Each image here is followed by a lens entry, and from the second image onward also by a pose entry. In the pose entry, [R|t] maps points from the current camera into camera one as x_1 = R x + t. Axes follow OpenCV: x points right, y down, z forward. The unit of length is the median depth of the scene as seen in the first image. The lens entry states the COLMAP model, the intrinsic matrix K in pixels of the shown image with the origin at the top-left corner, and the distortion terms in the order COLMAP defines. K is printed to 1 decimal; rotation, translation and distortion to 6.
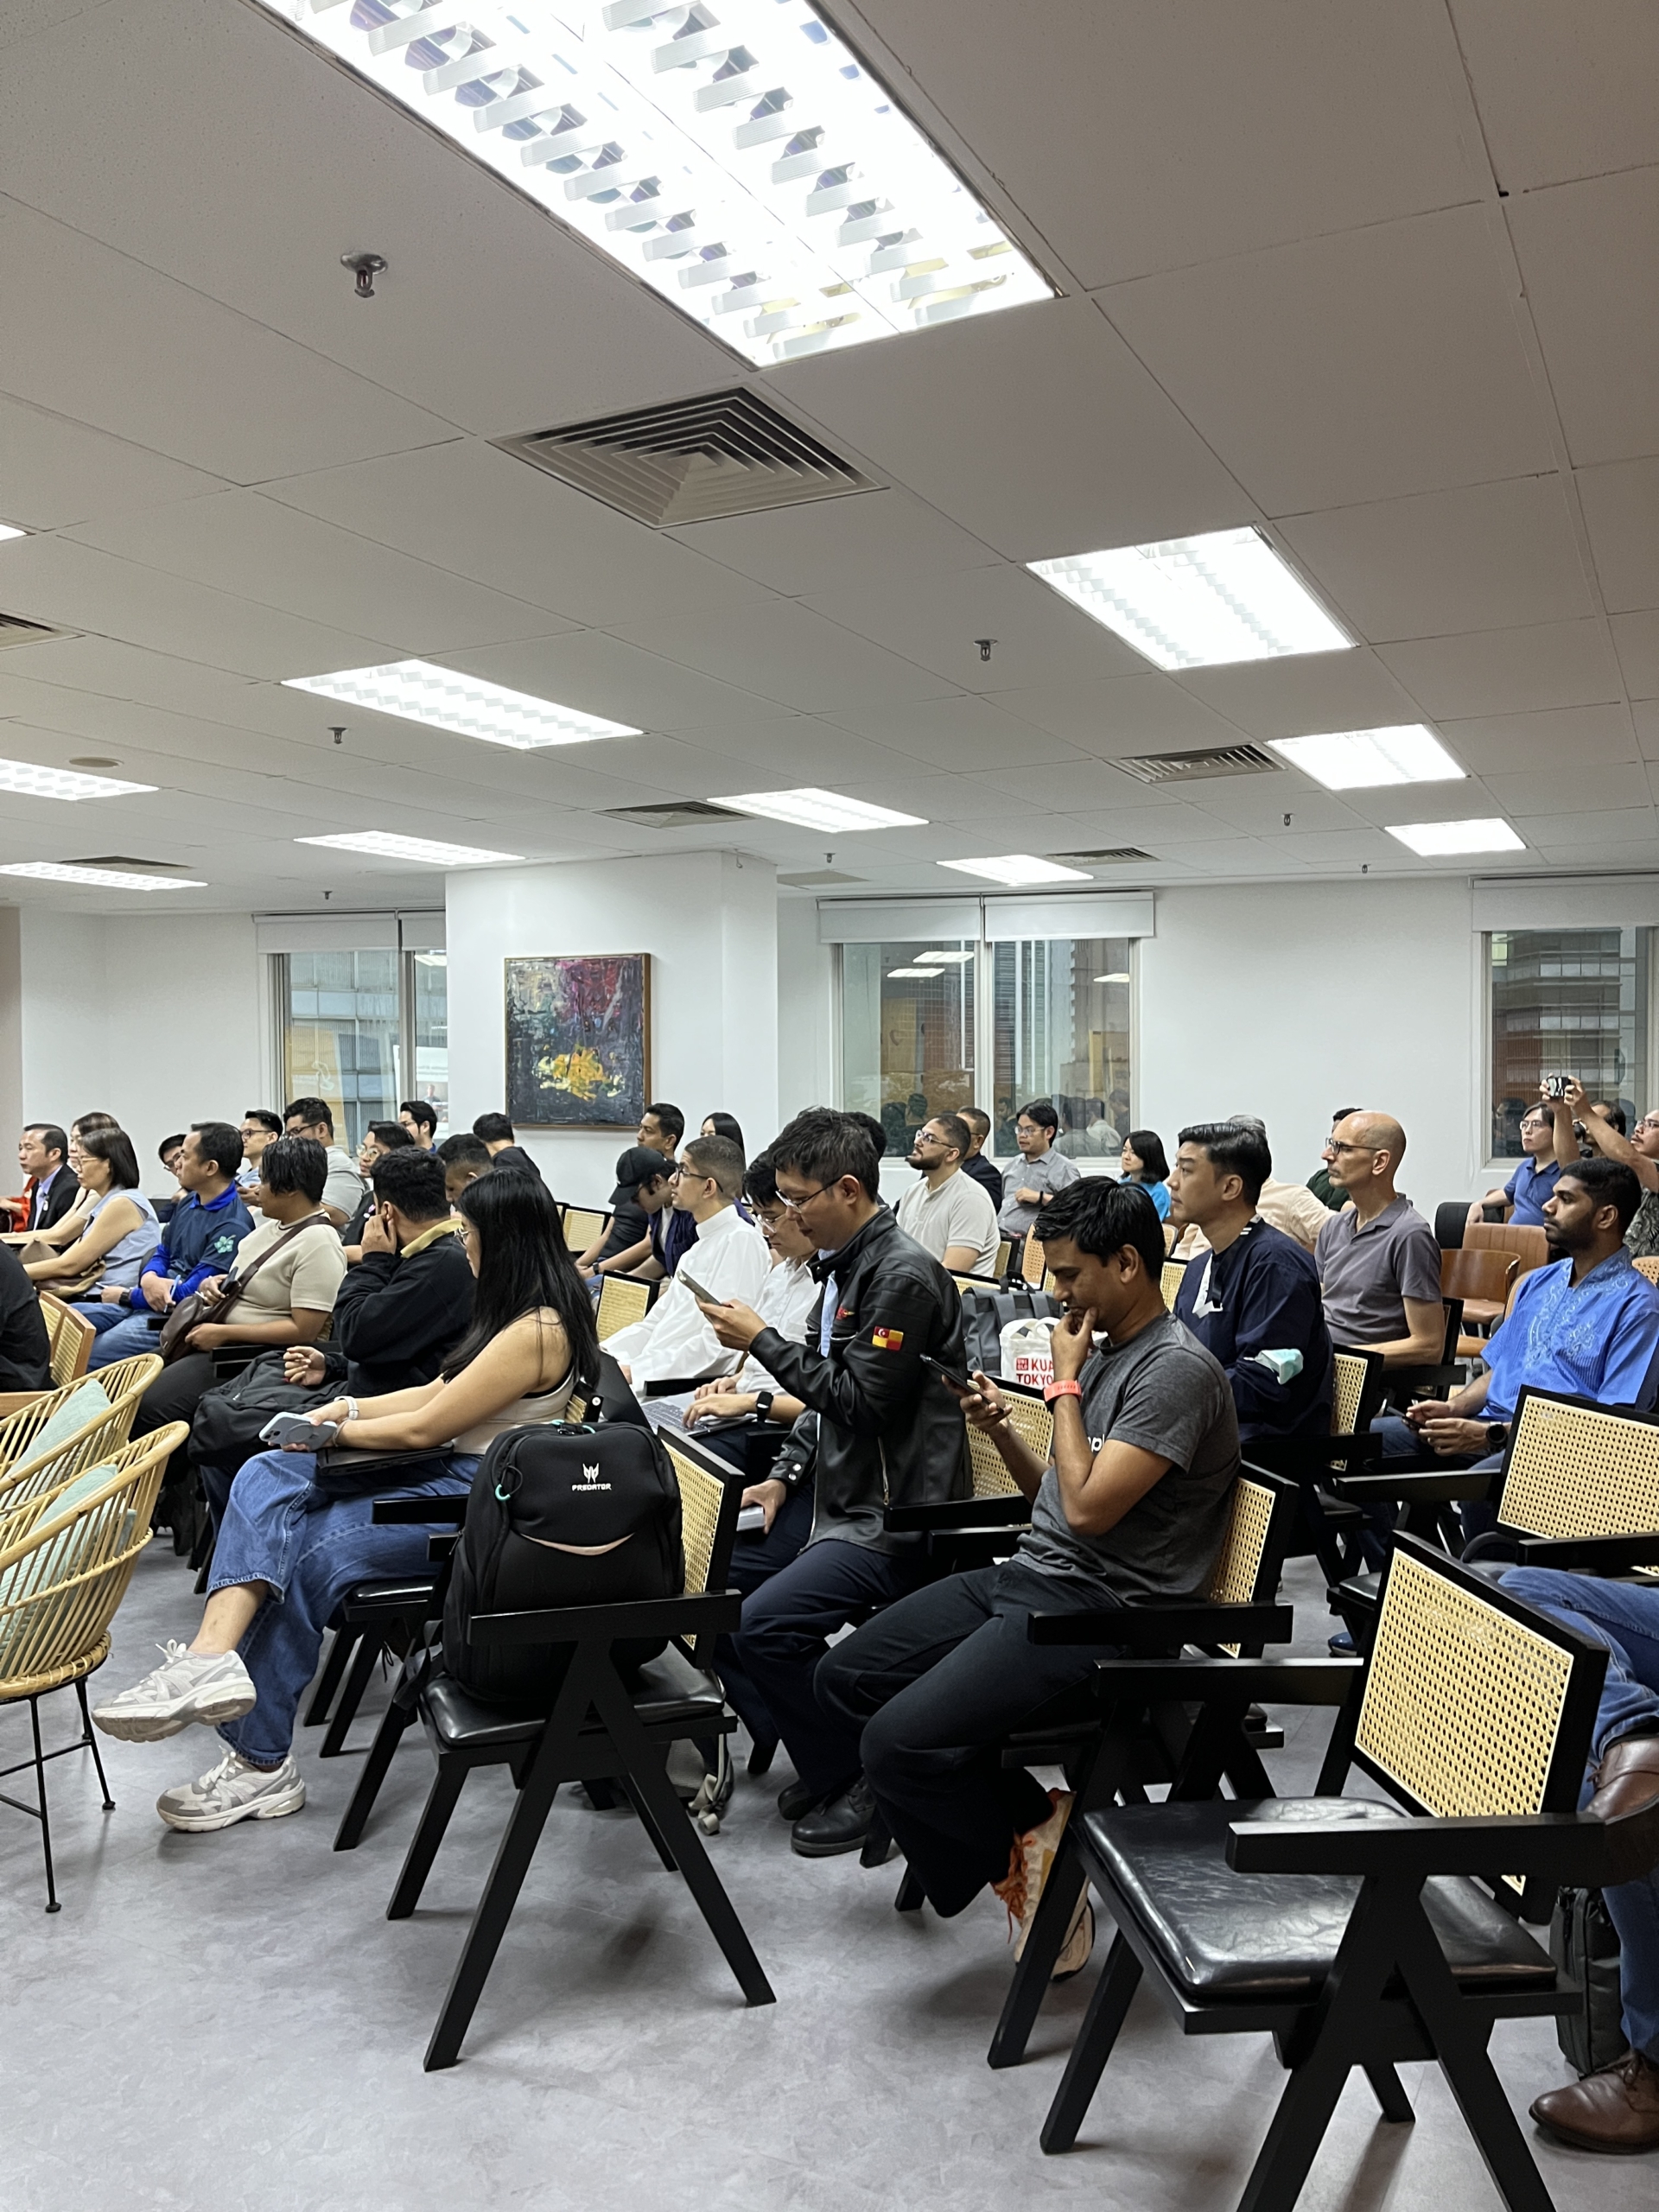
lens RADIAL K [[1660.9, 0, 826.9], [0, 1660.9, 1112.3], [0, 0, 1]] dist [0.037511, -0.005424]
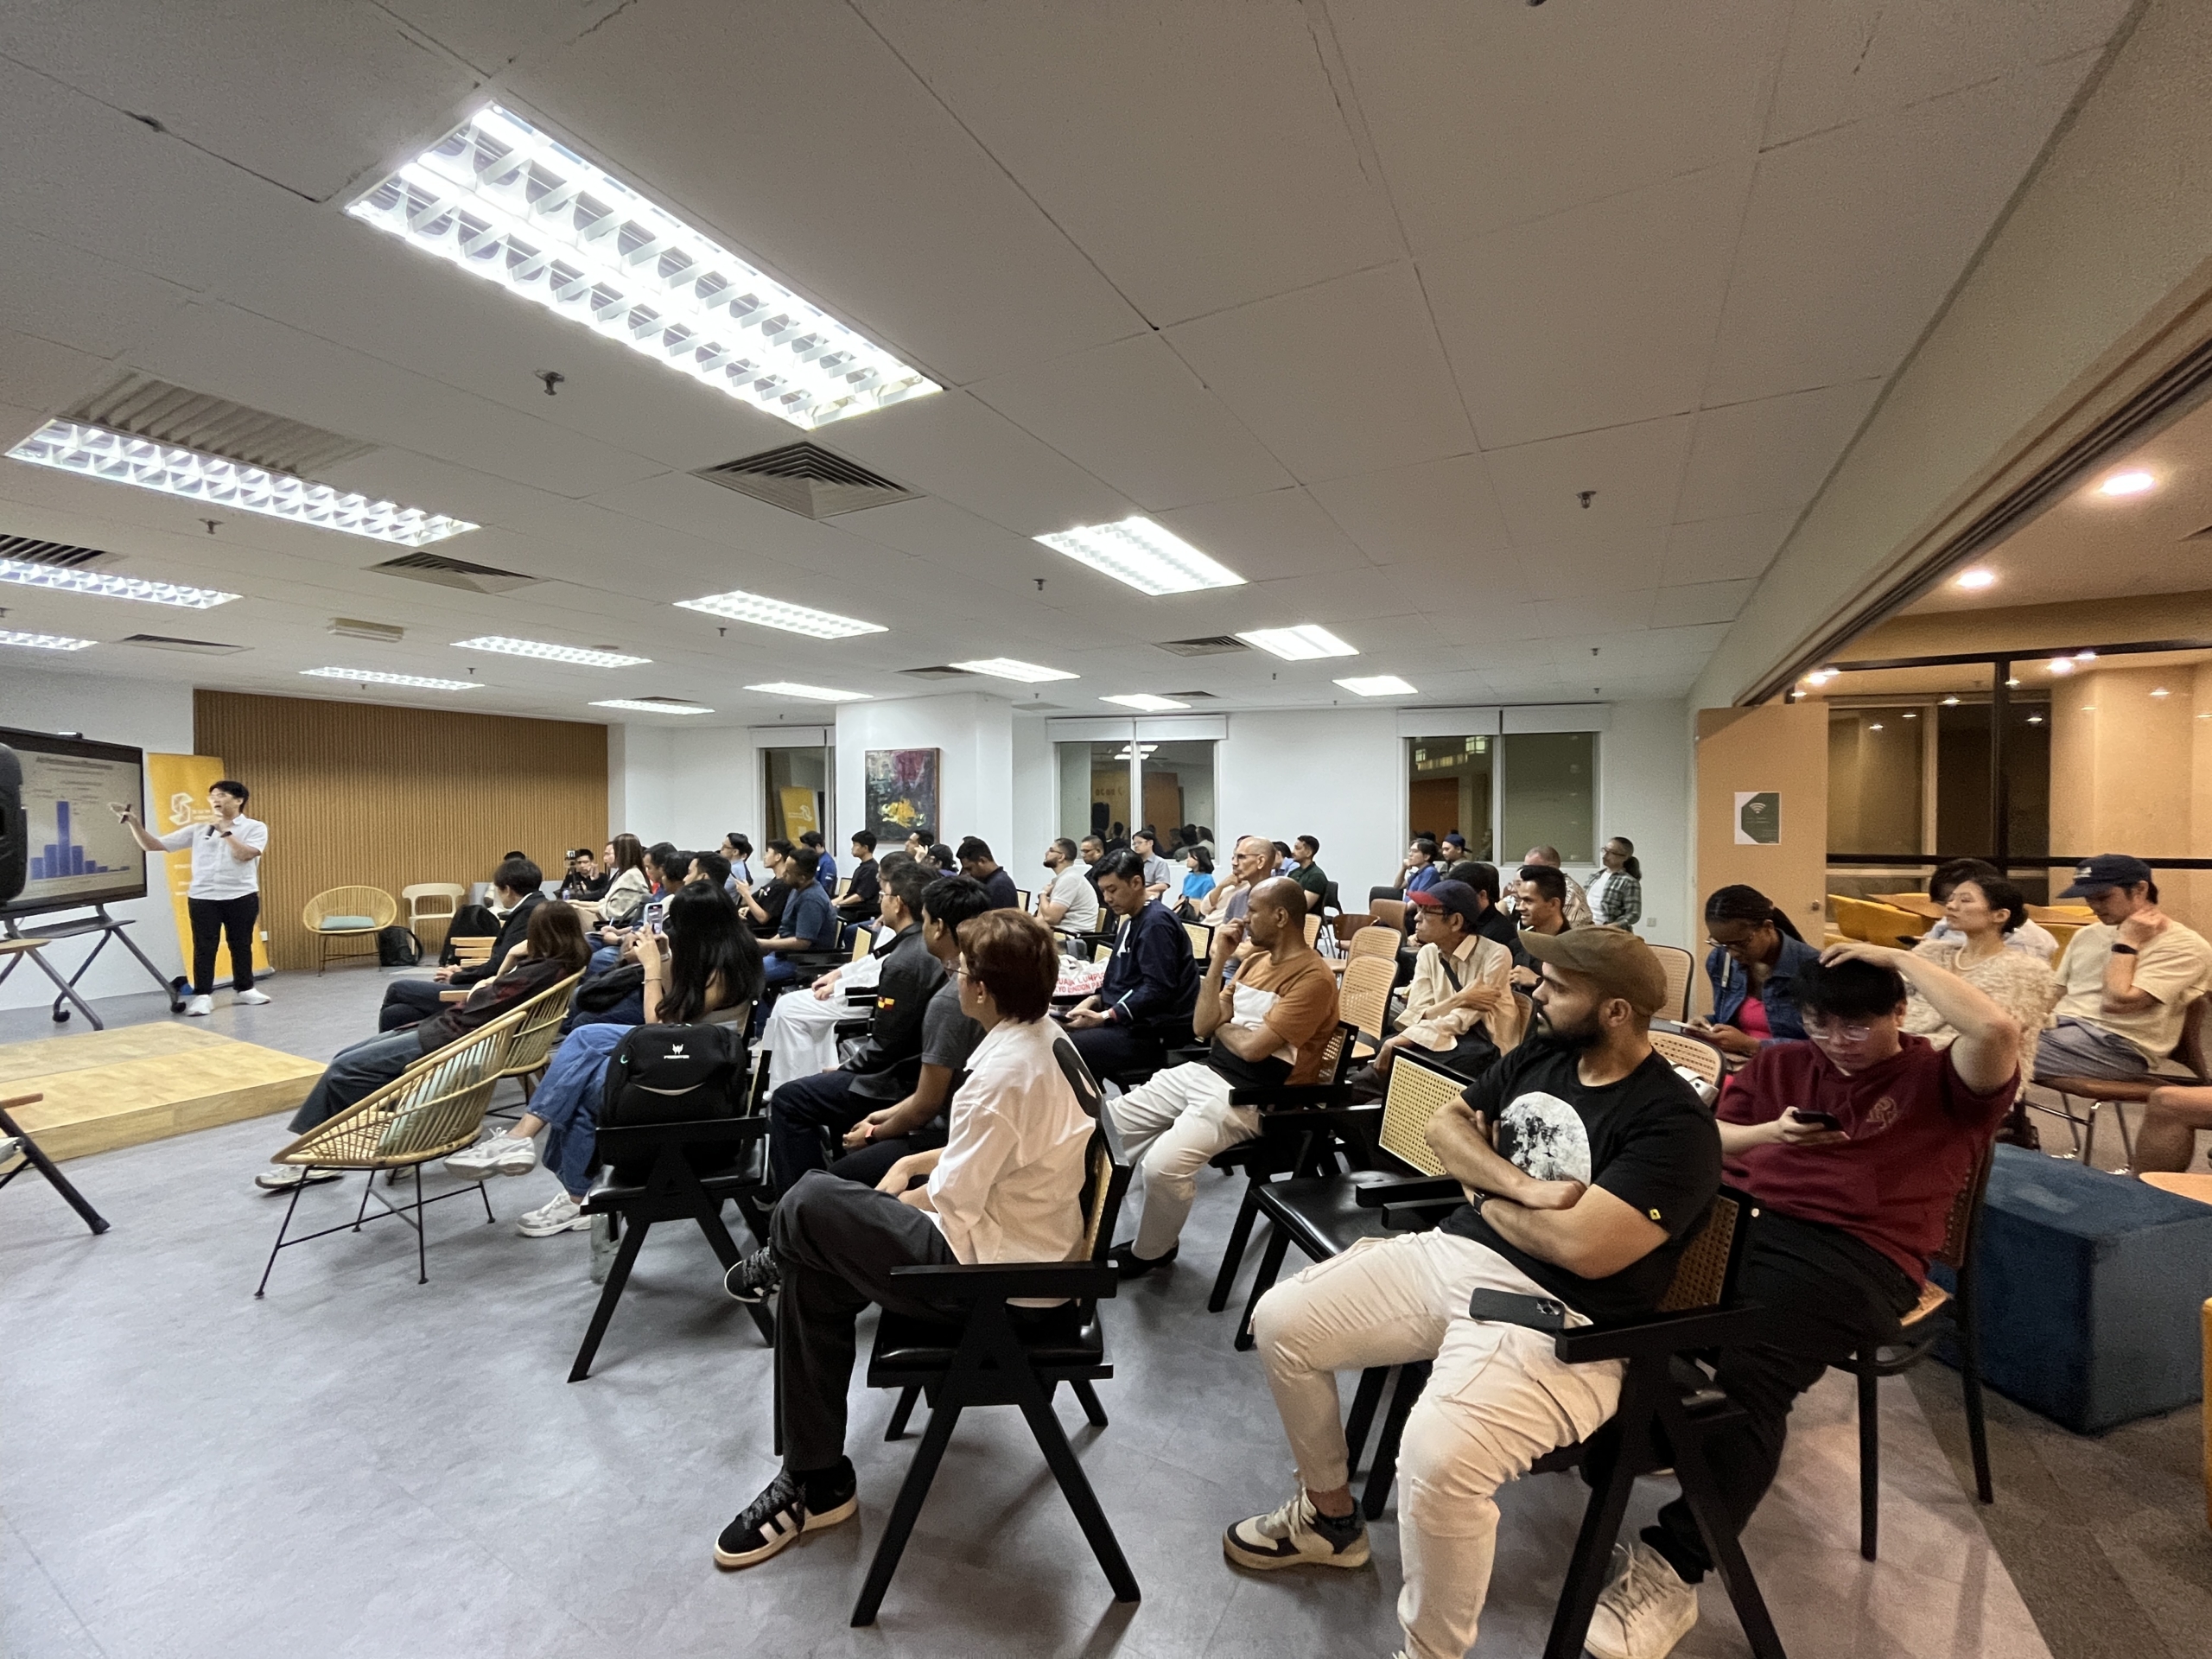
lens RADIAL K [[896.7, 0, 1093.6], [0, 896.7, 820.5], [0, 0, 1]] dist [-0.001365, -0.000033]
pose [[0.999674, 0.002810, -0.025377, 0.103774], [-0.003102, 0.999930, -0.011452, -0.005395], [0.025343, 0.011527, 0.999612, 0.016990]]
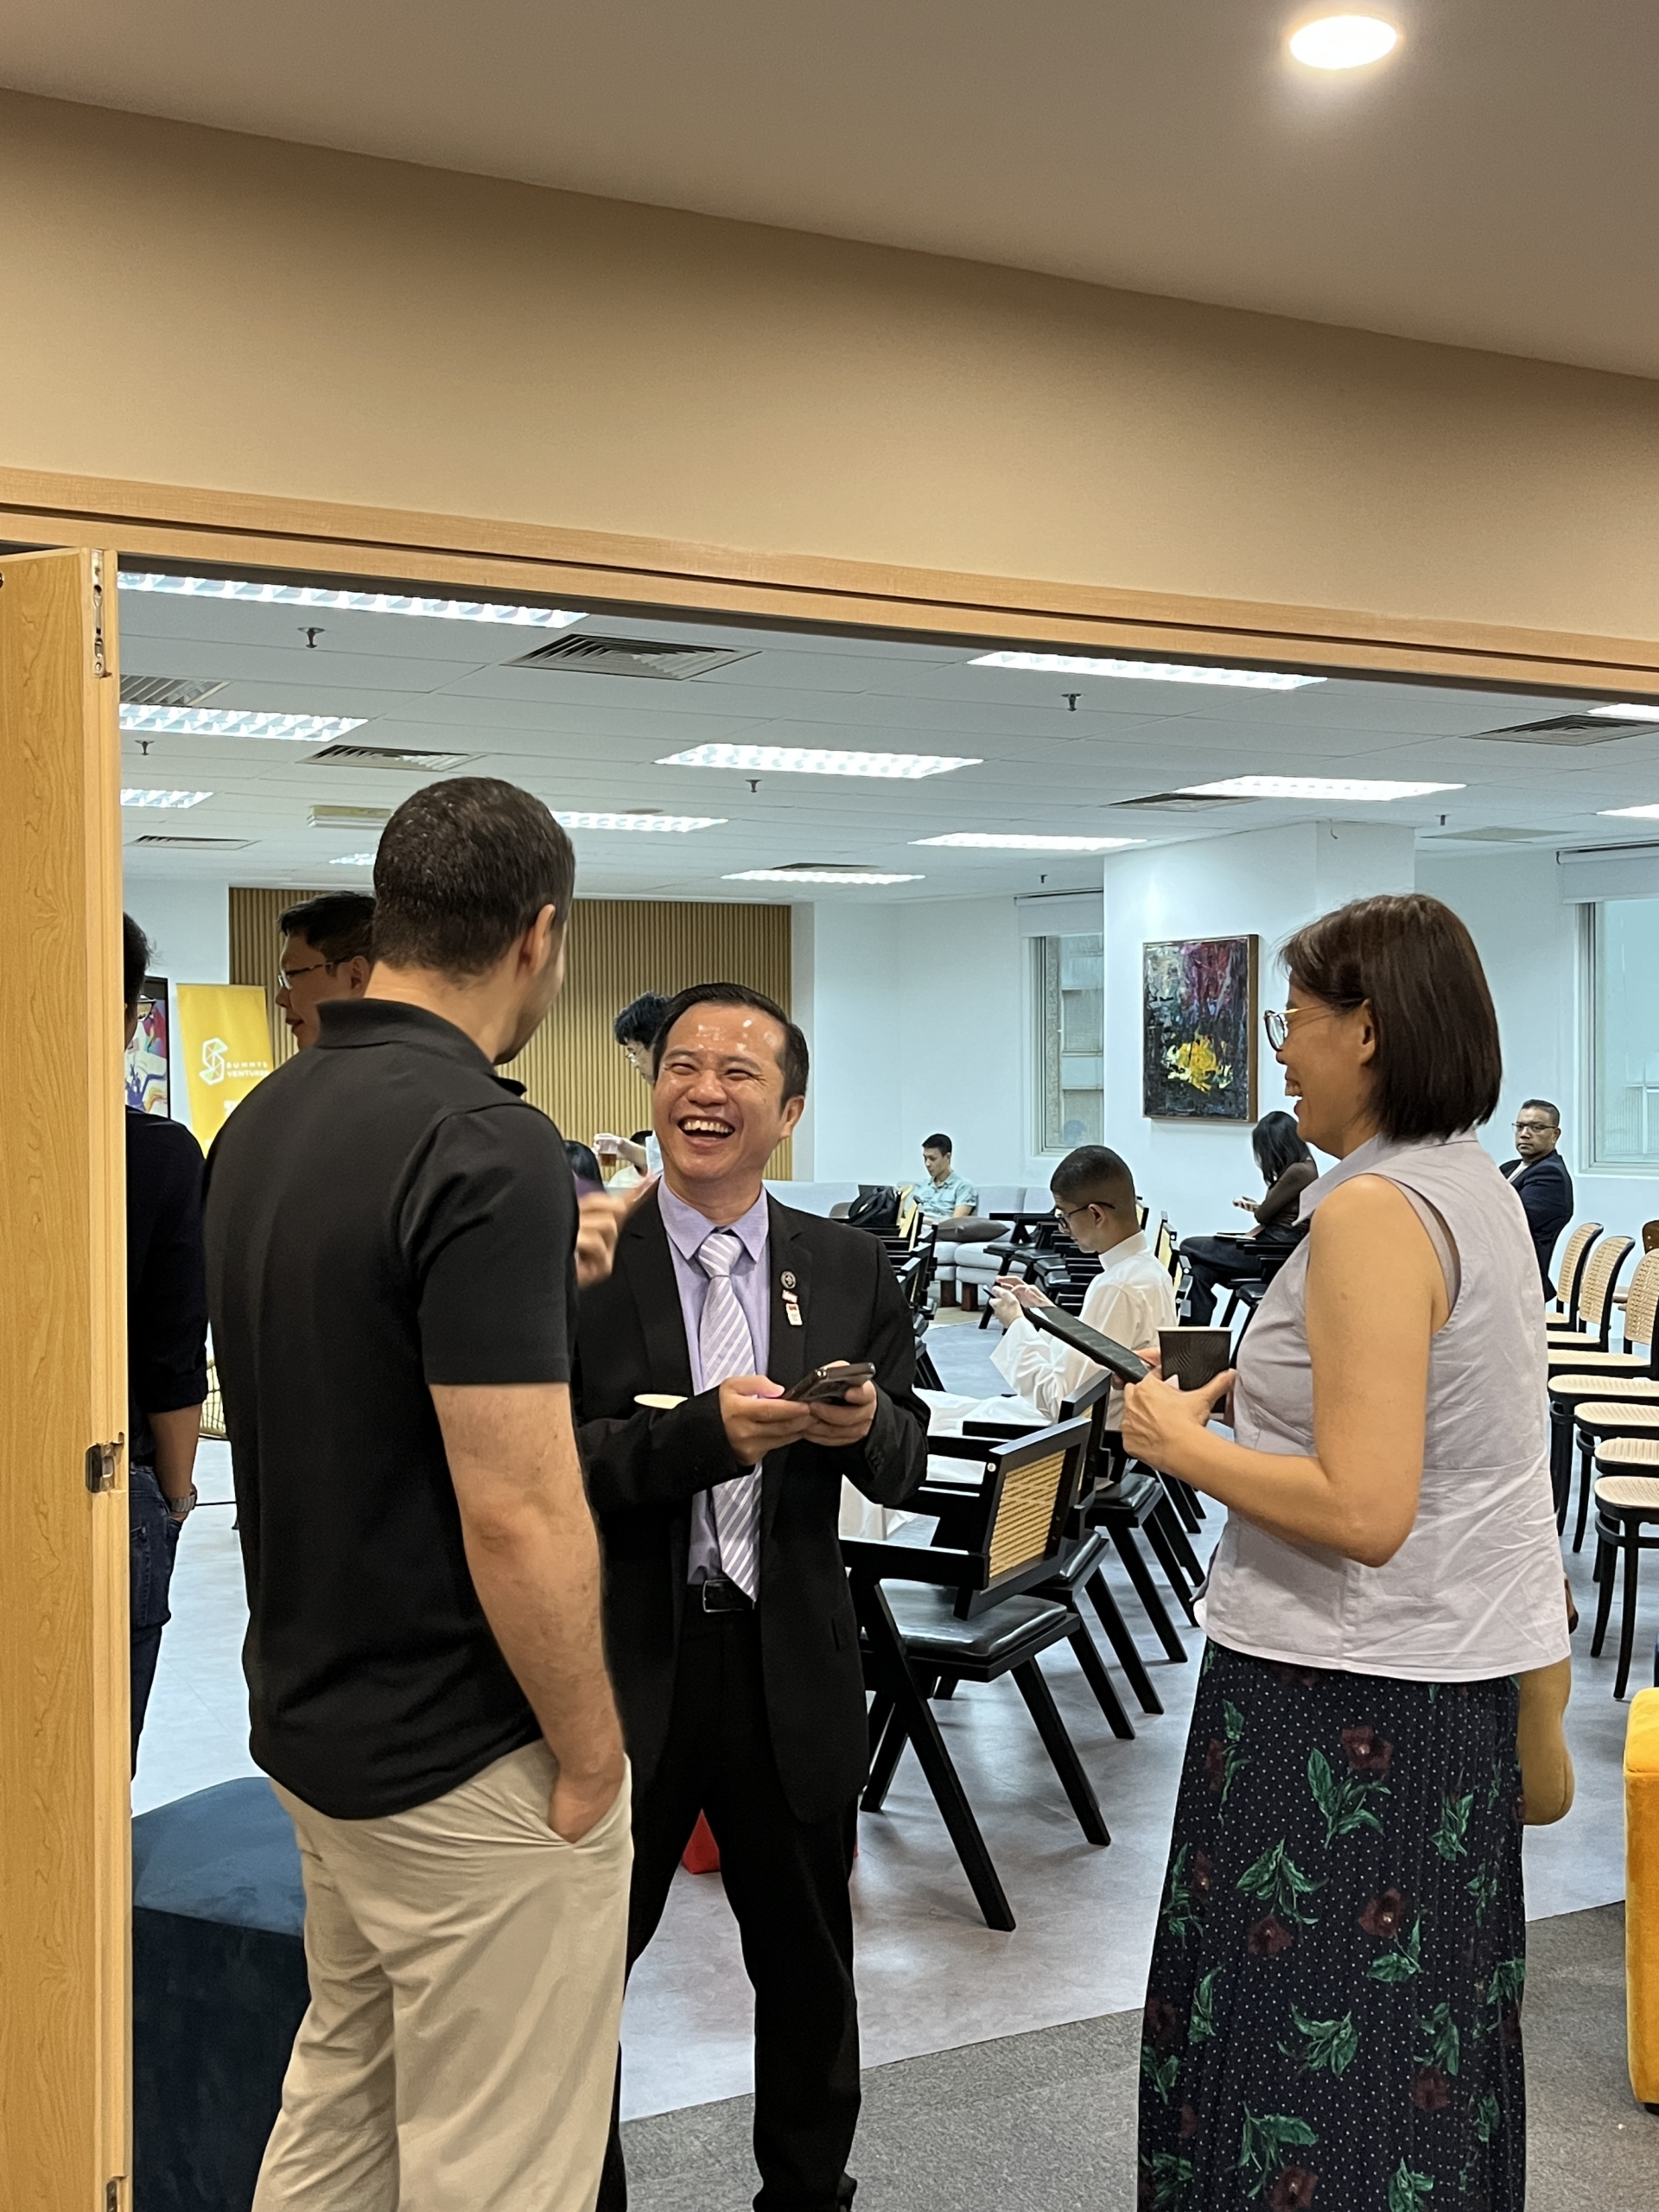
lens RADIAL K [[2289.9, 0, 829.9], [0, 2289.9, 1101.6], [0, 0, 1]] dist [-0.000331, 0.000000]
pose [[0.818042, 0.008213, -0.575100, 0.508327], [-0.010712, 0.999942, -0.000958, 0.002125], [0.575059, 0.006944, 0.818083, -0.219389]]
